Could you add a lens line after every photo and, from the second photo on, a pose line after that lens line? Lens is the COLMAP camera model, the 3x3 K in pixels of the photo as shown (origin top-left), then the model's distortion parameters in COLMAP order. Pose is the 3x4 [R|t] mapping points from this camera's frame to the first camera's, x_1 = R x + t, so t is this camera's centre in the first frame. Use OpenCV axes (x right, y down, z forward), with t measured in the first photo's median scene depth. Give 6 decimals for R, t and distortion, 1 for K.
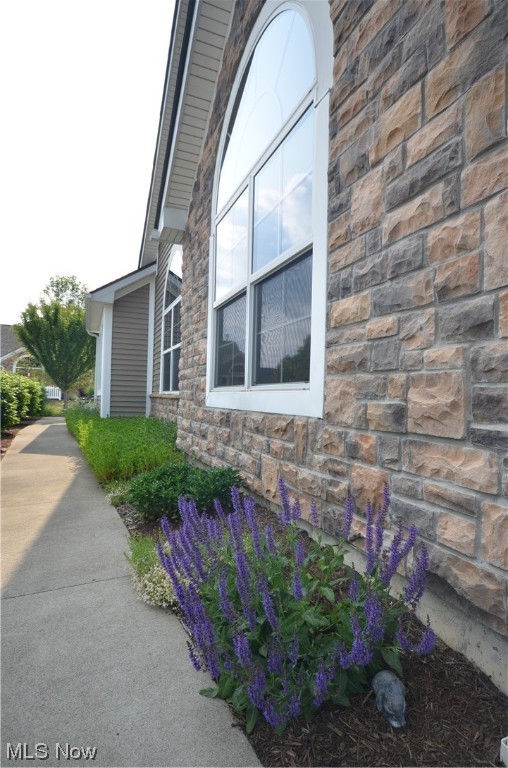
lens RADIAL K [[431.7, 0, 254.0], [0, 431.7, 384.0], [0, 0, 1]] dist [0.002987, 0.000481]
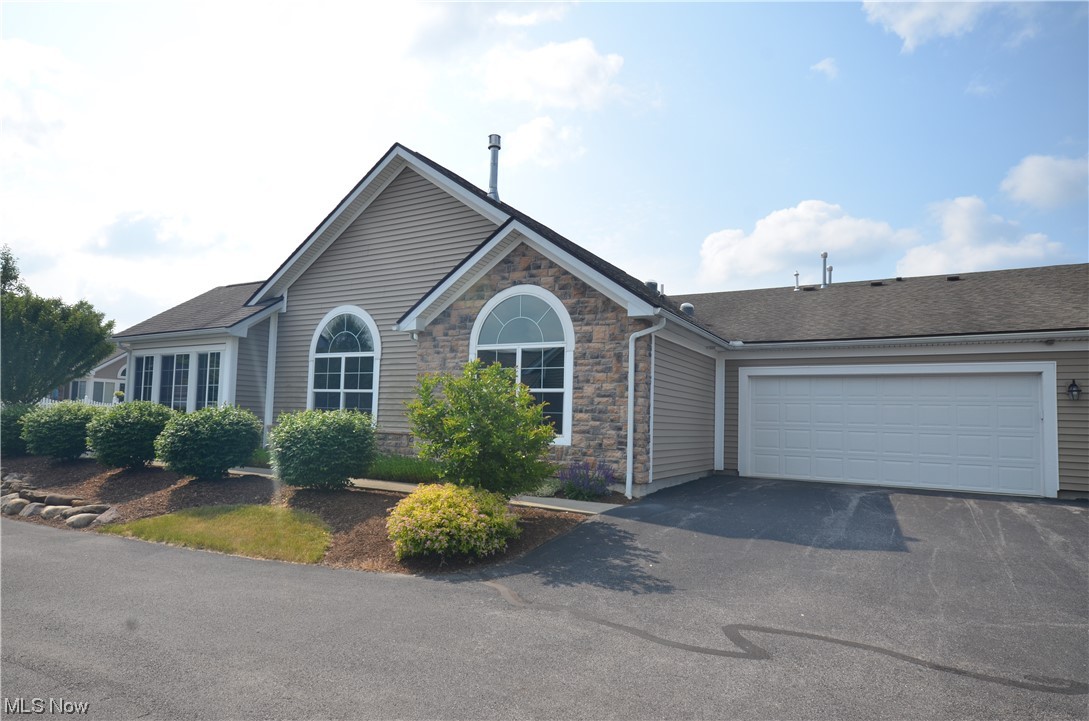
lens RADIAL K [[624.1, 0, 544.5], [0, 624.1, 360.5], [0, 0, 1]] dist [-0.002305, -0.000289]
pose [[0.783460, 0.071652, 0.617297, -3.622625], [-0.035862, 0.996888, -0.070196, -0.282262], [-0.620406, 0.032858, 0.783592, -3.255051]]
